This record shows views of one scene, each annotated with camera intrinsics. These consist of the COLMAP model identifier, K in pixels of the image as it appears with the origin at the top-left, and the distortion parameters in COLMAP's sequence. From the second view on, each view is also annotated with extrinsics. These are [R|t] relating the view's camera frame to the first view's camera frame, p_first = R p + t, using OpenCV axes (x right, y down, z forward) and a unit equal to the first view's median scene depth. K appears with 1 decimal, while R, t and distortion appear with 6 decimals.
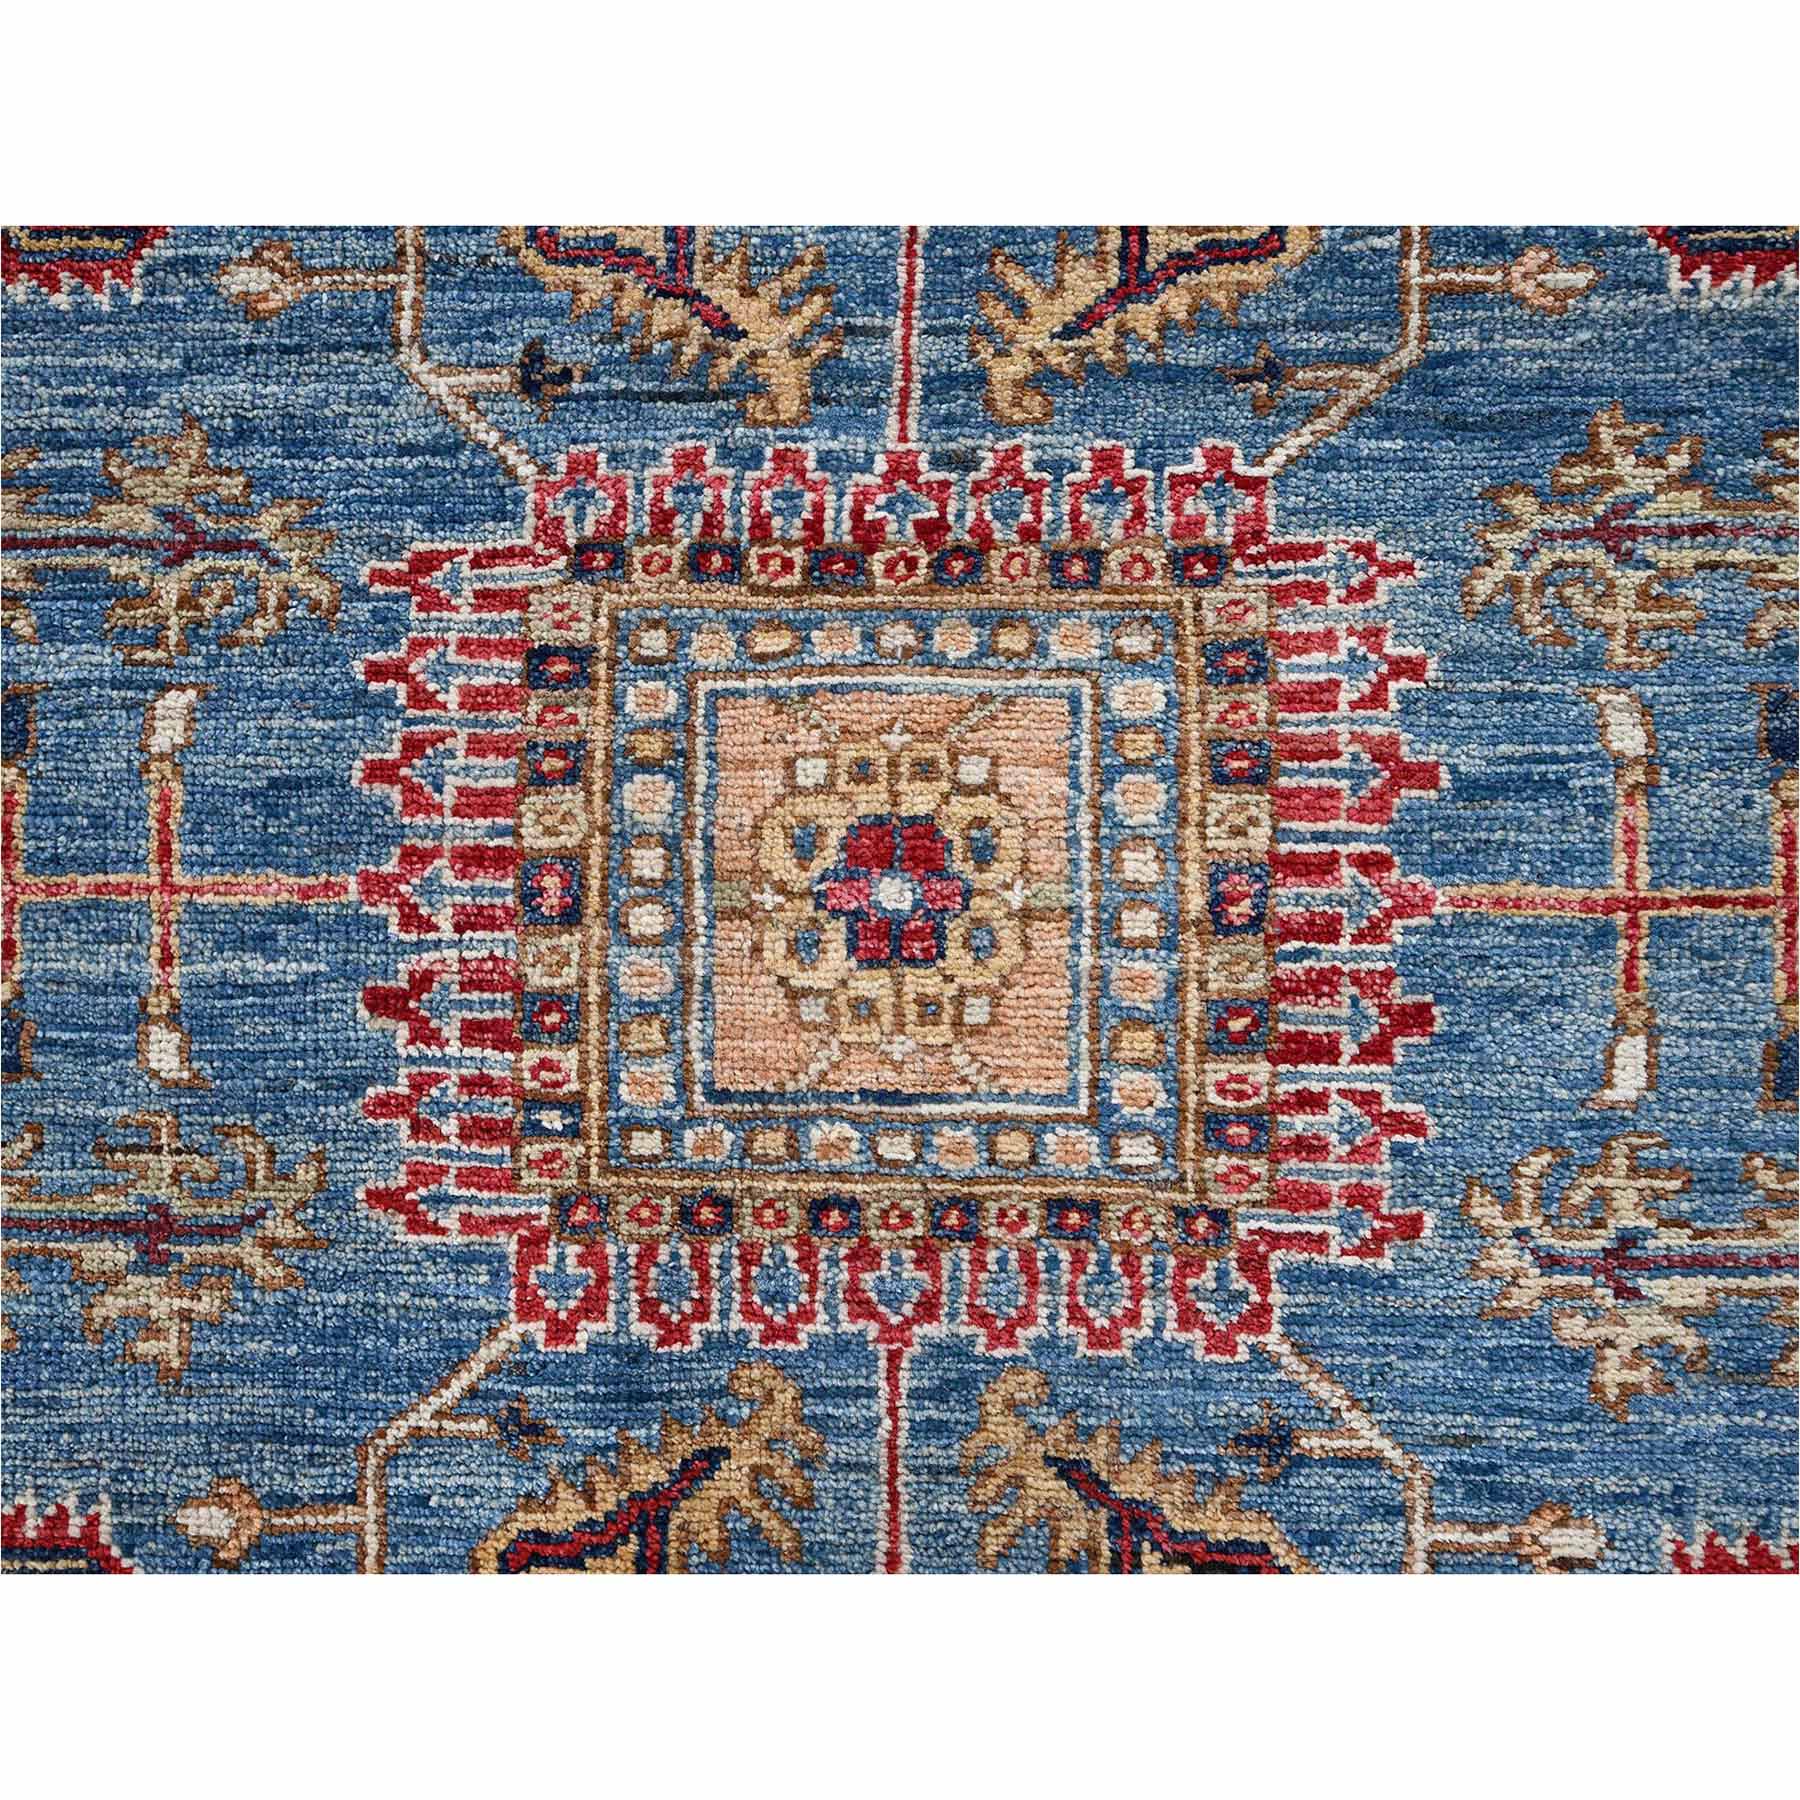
lens RADIAL K [[2046.7, 0, 900.0], [0, 2046.7, 900.0], [0, 0, 1]] dist [0.001033, -0.009318]
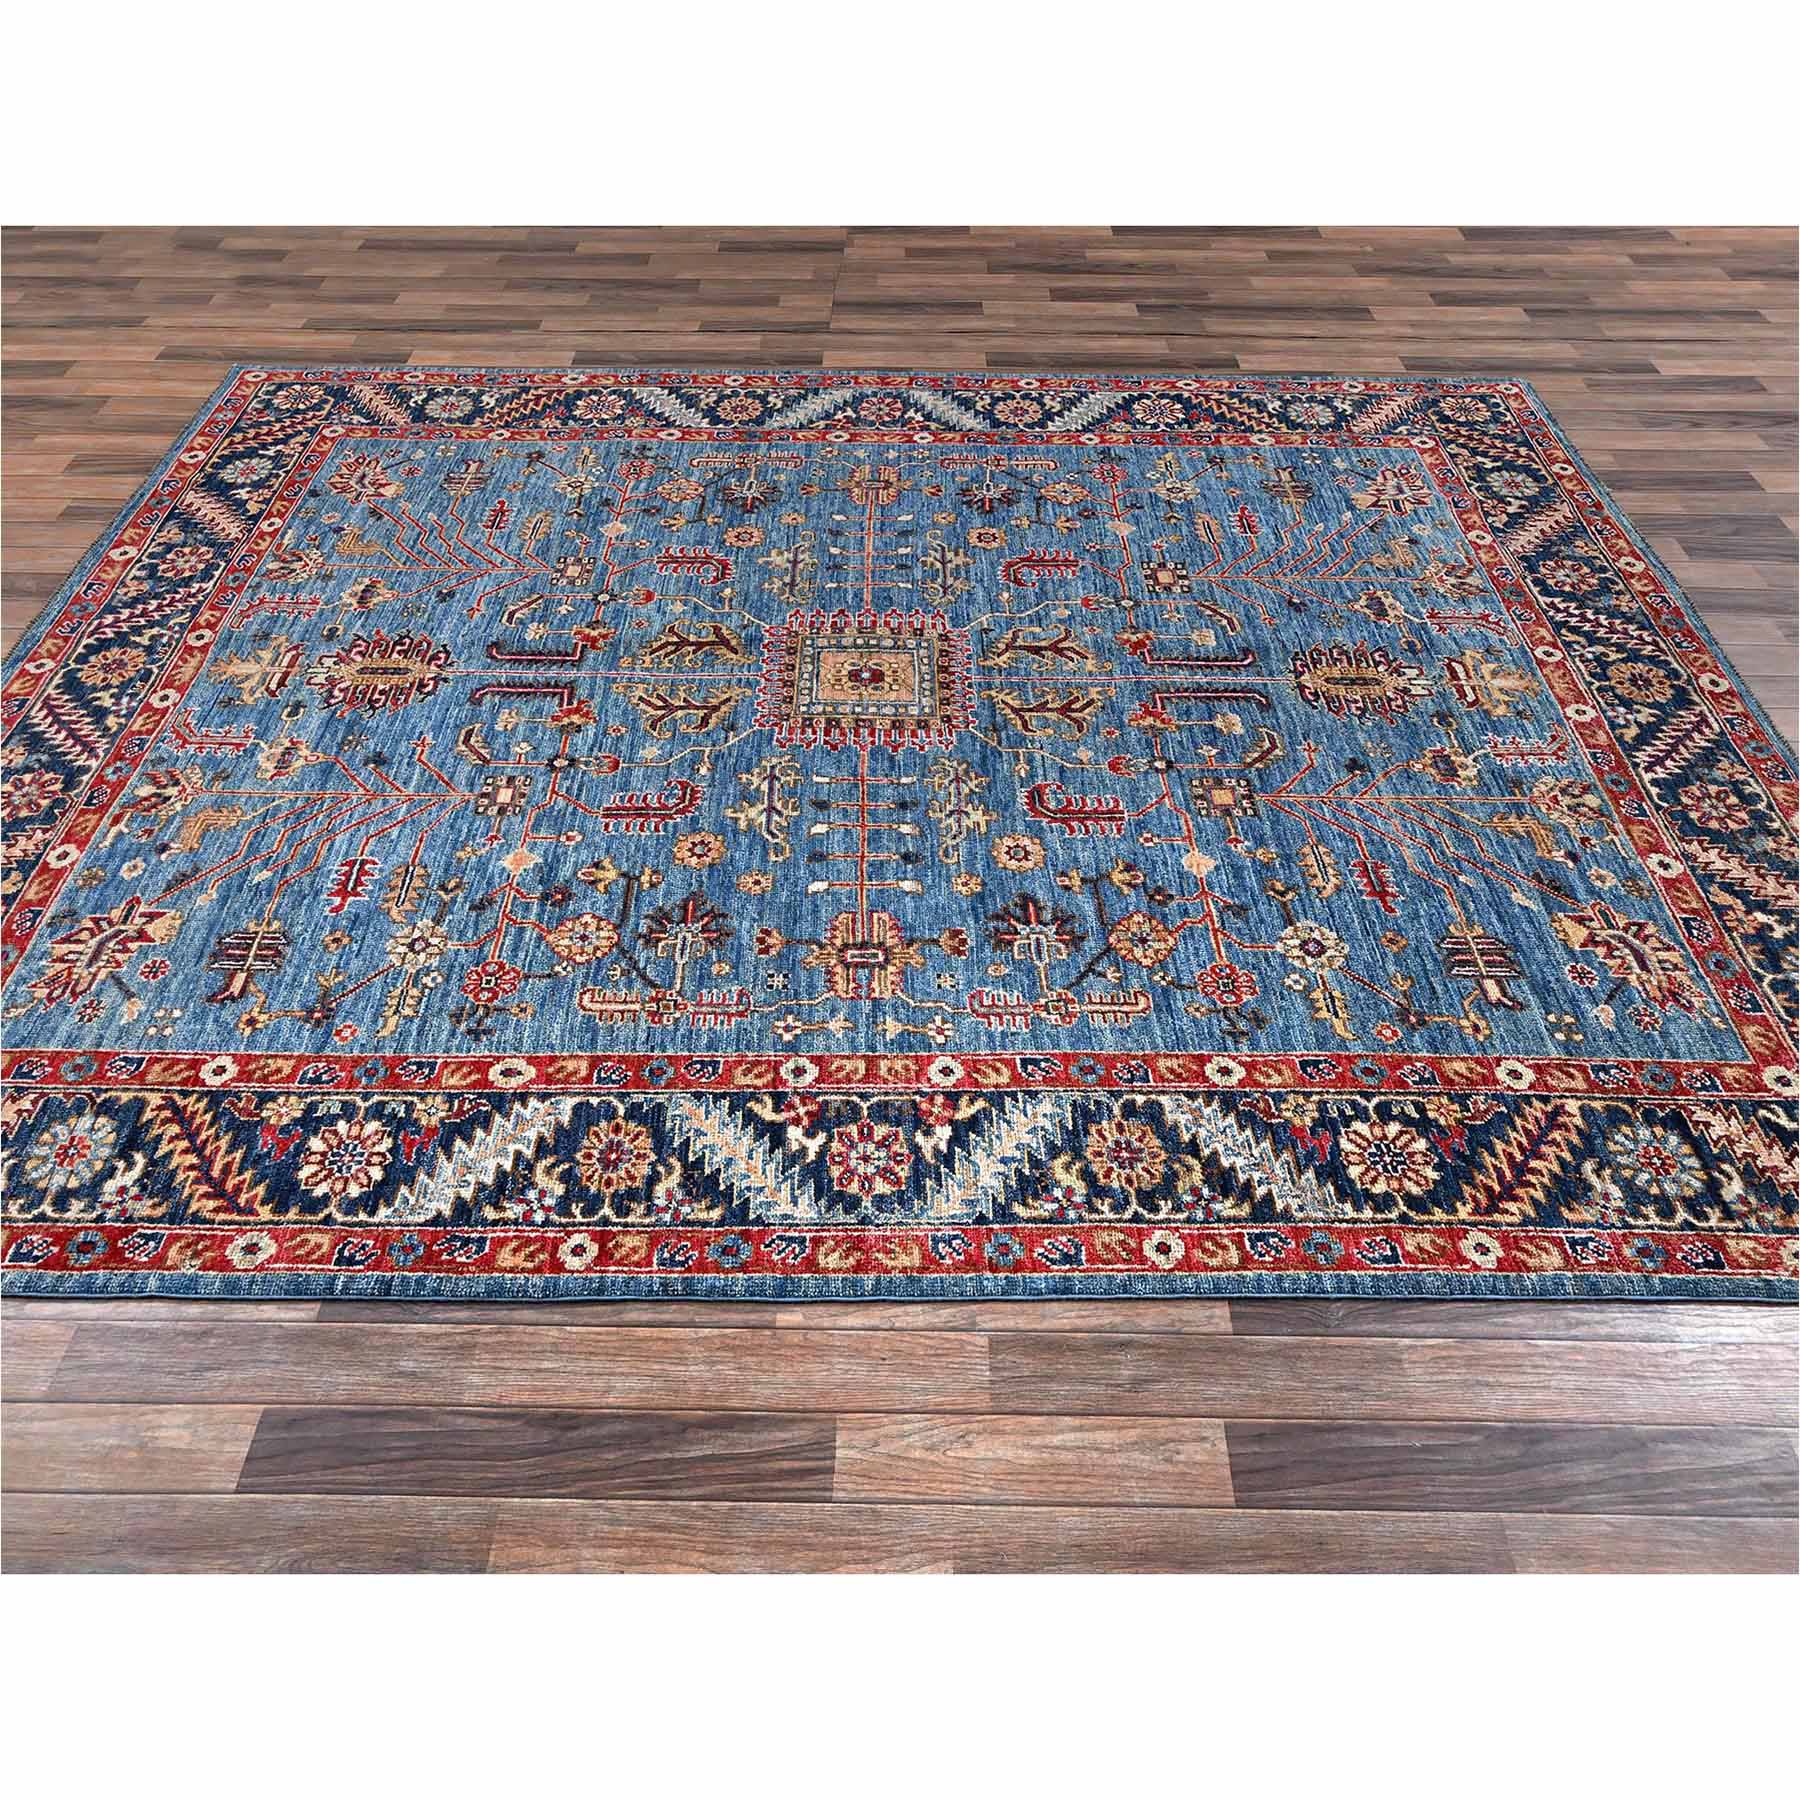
lens RADIAL K [[1546.5, 0, 900.0], [0, 1546.5, 900.0], [0, 0, 1]] dist [-0.001282, -0.001525]
pose [[0.014367, 0.705199, -0.708864, 2.587531], [-0.999474, 0.030742, 0.010327, -0.092273], [0.029074, 0.708343, 0.705269, -0.922060]]
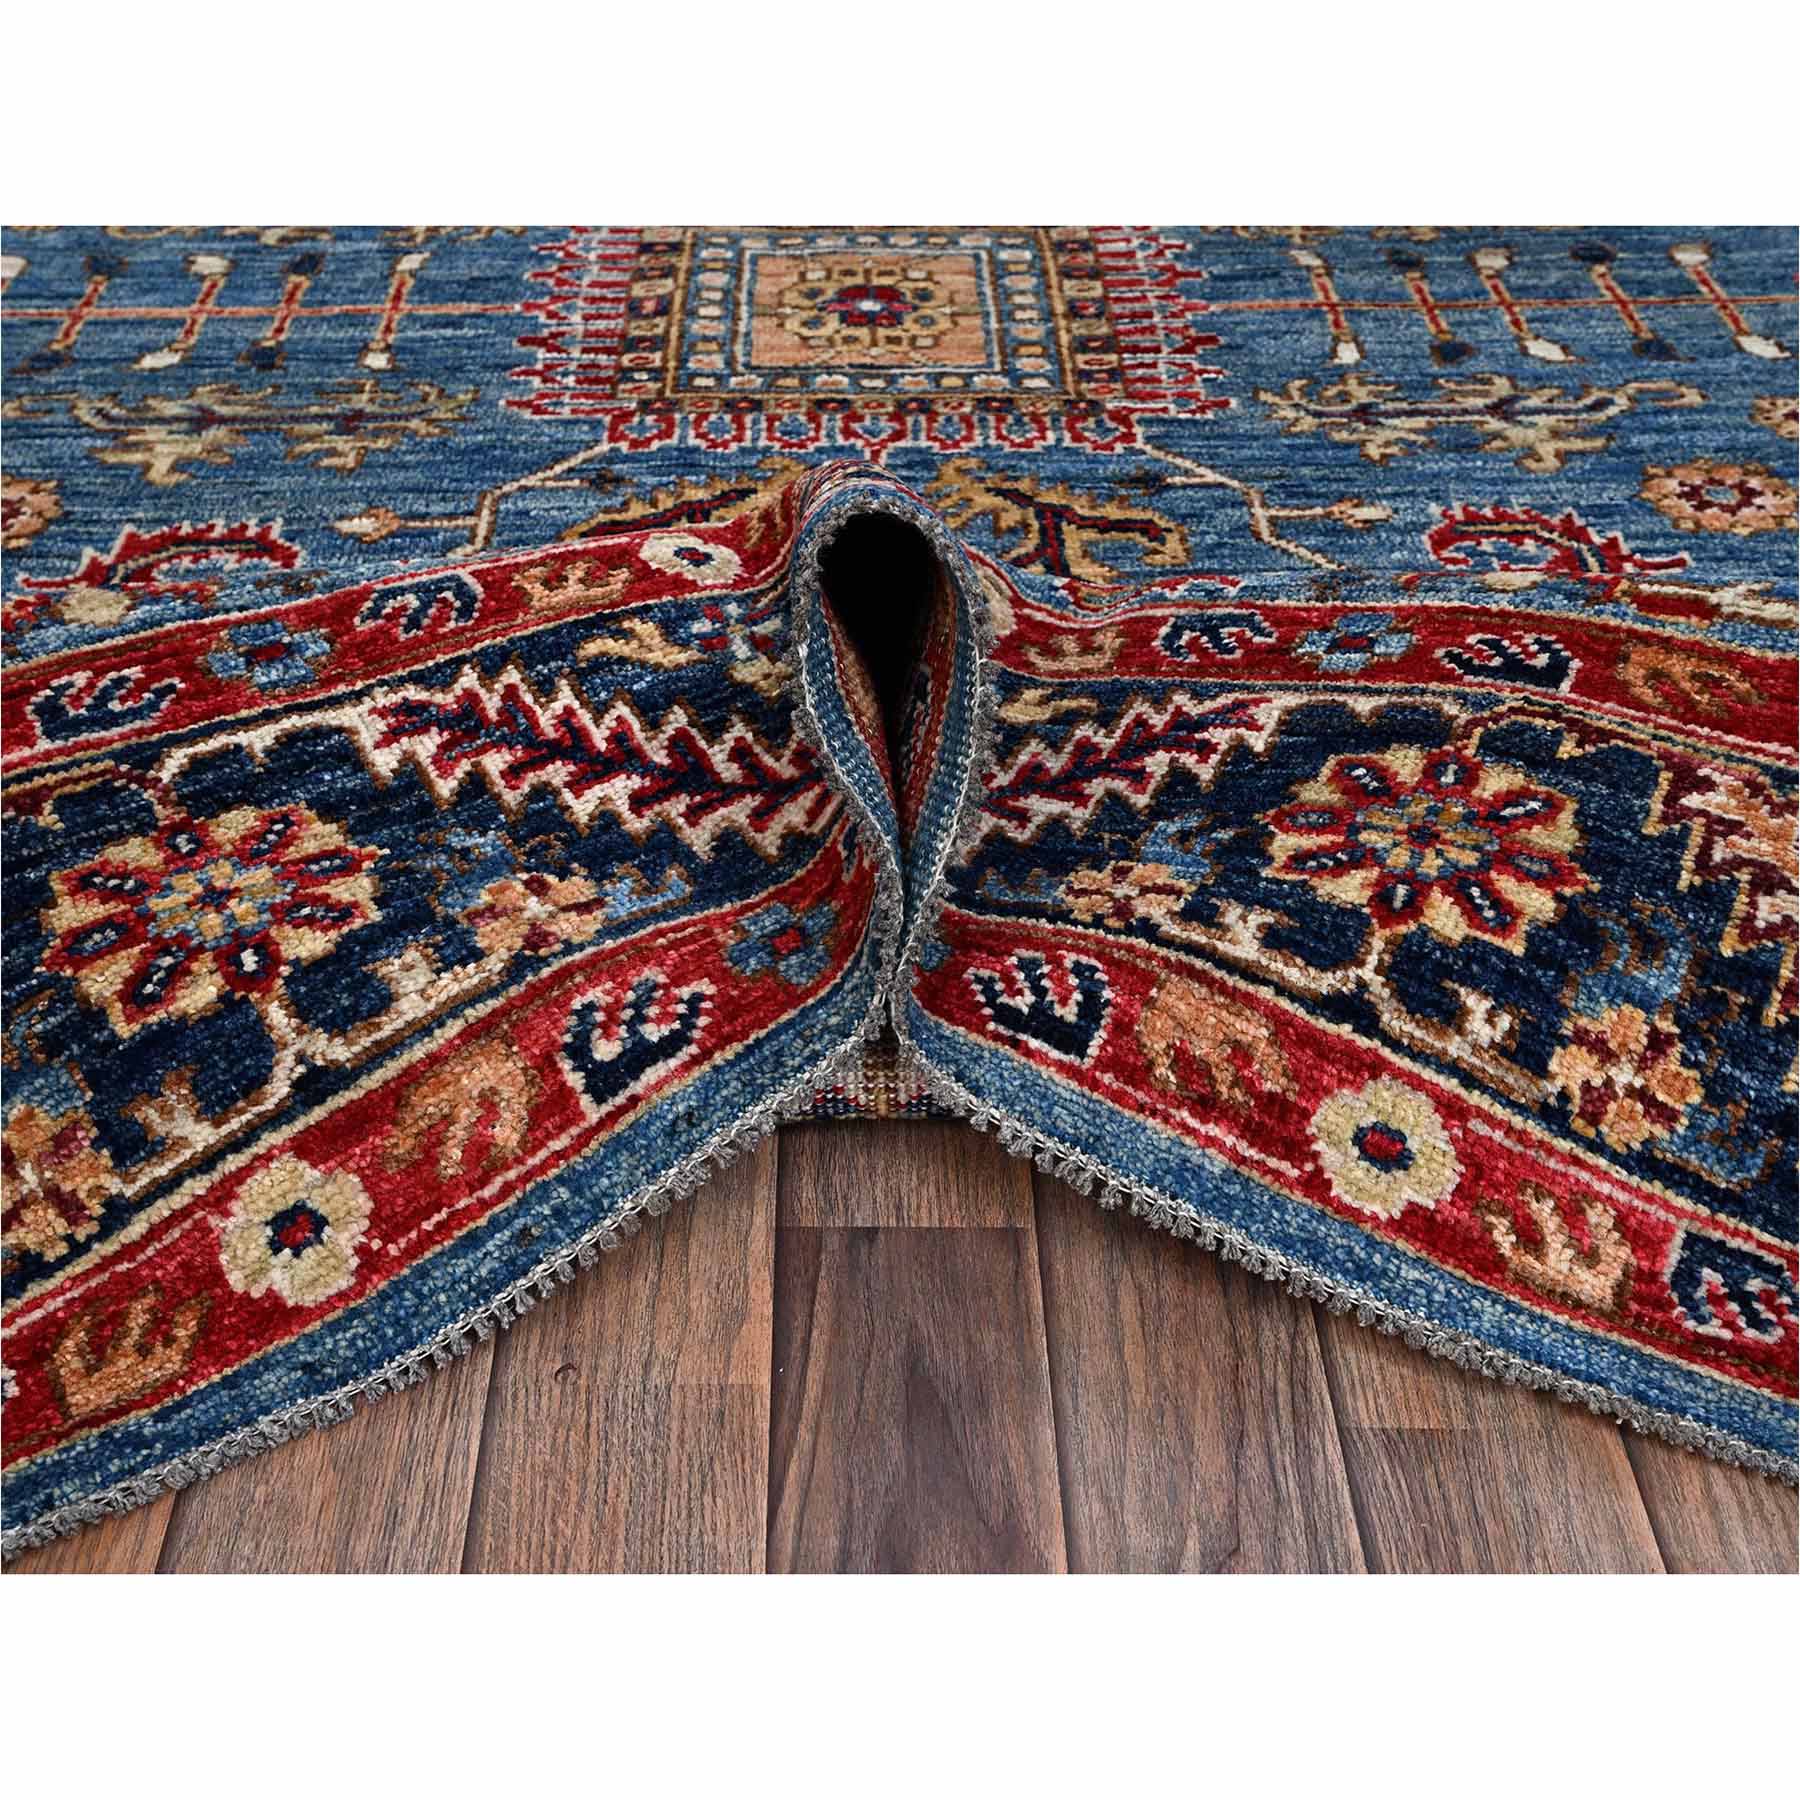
lens RADIAL K [[2046.7, 0, 900.0], [0, 2046.7, 900.0], [0, 0, 1]] dist [0.001033, -0.009318]
pose [[0.997949, 0.022958, 0.059749, -0.062556], [0.027236, 0.692430, -0.720971, 1.441728], [-0.057924, 0.721120, 0.690385, 0.243680]]
